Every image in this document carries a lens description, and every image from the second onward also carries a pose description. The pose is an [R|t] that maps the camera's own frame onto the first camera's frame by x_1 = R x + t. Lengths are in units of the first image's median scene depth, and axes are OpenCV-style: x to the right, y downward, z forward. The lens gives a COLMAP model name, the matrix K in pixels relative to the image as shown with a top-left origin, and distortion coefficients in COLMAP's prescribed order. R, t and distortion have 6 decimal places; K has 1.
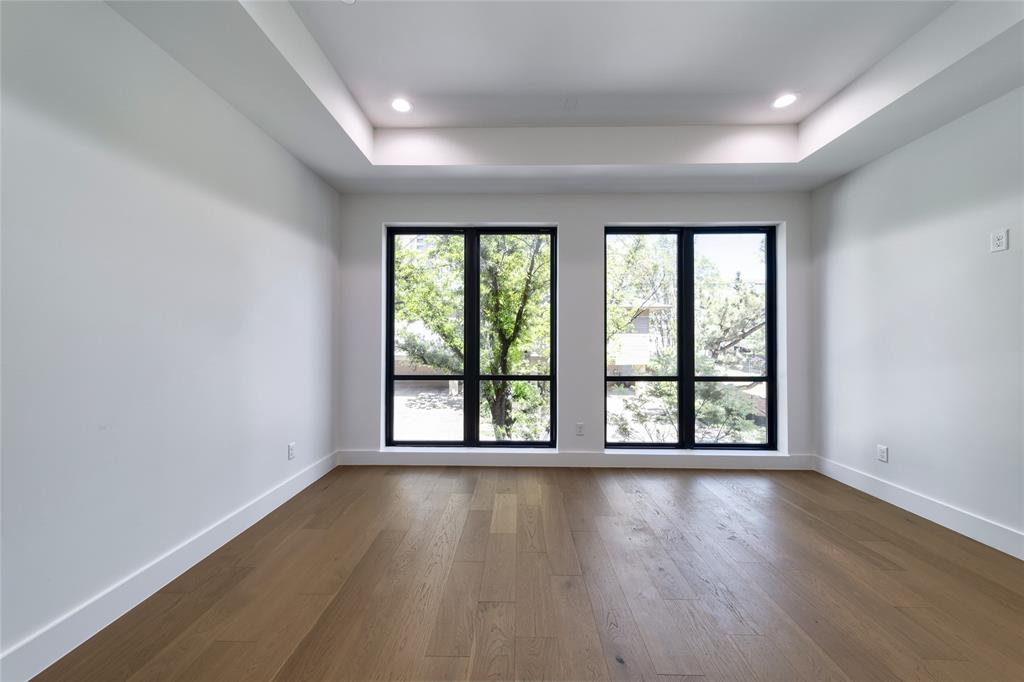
lens RADIAL K [[345.4, 0, 503.5], [0, 345.4, 339.1], [0, 0, 1]] dist [-0.000229, -0.000043]
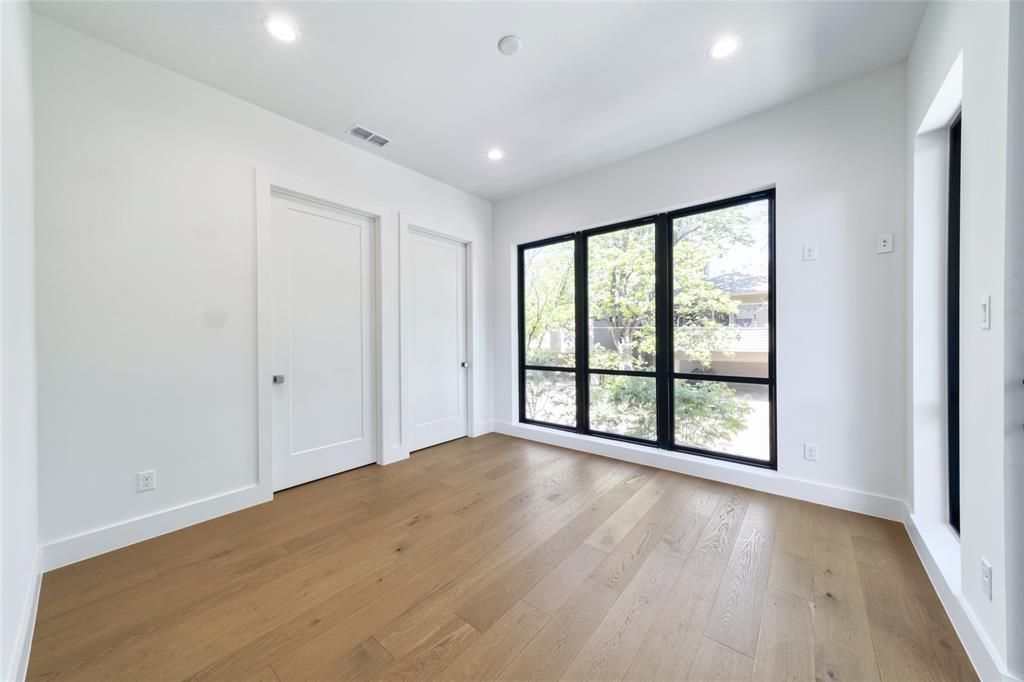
lens RADIAL K [[355.5, 0, 511.1], [0, 355.5, 339.4], [0, 0, 1]] dist [0.007090, 0.000100]
pose [[0.773938, -0.008703, -0.633202, 0.450168], [0.017592, 0.999815, 0.007760, 0.001613], [0.633017, -0.017145, 0.773948, -0.007495]]
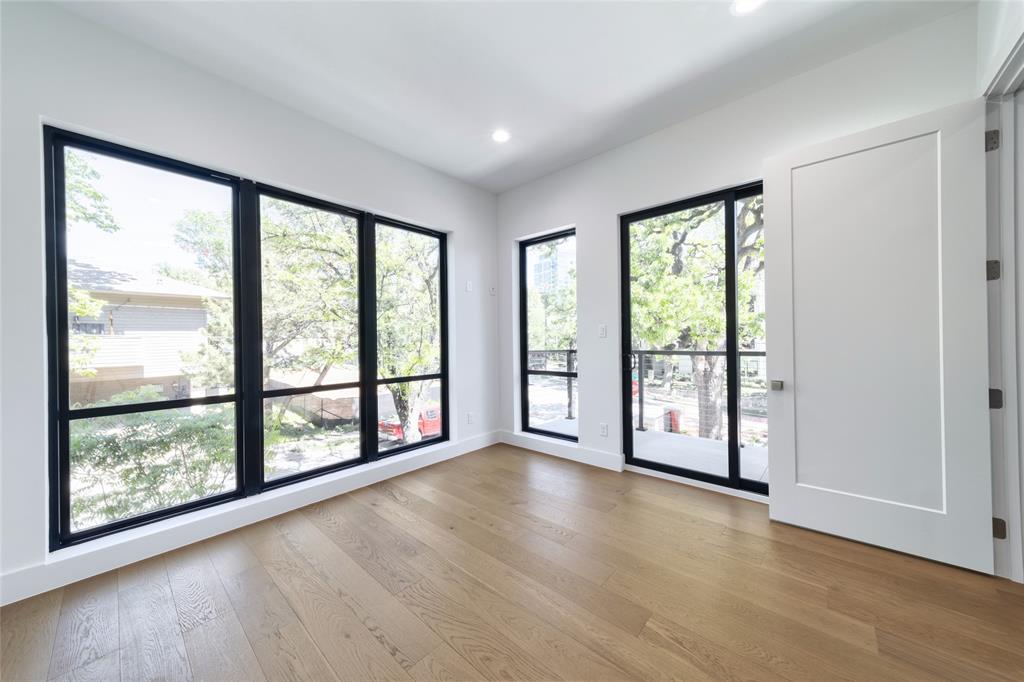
lens RADIAL K [[355.5, 0, 511.1], [0, 355.5, 339.4], [0, 0, 1]] dist [0.007090, 0.000100]
pose [[0.658986, -0.011833, 0.752062, -1.232136], [0.011178, 0.999920, 0.005938, -0.004734], [-0.752072, 0.004493, 0.659065, 0.289491]]
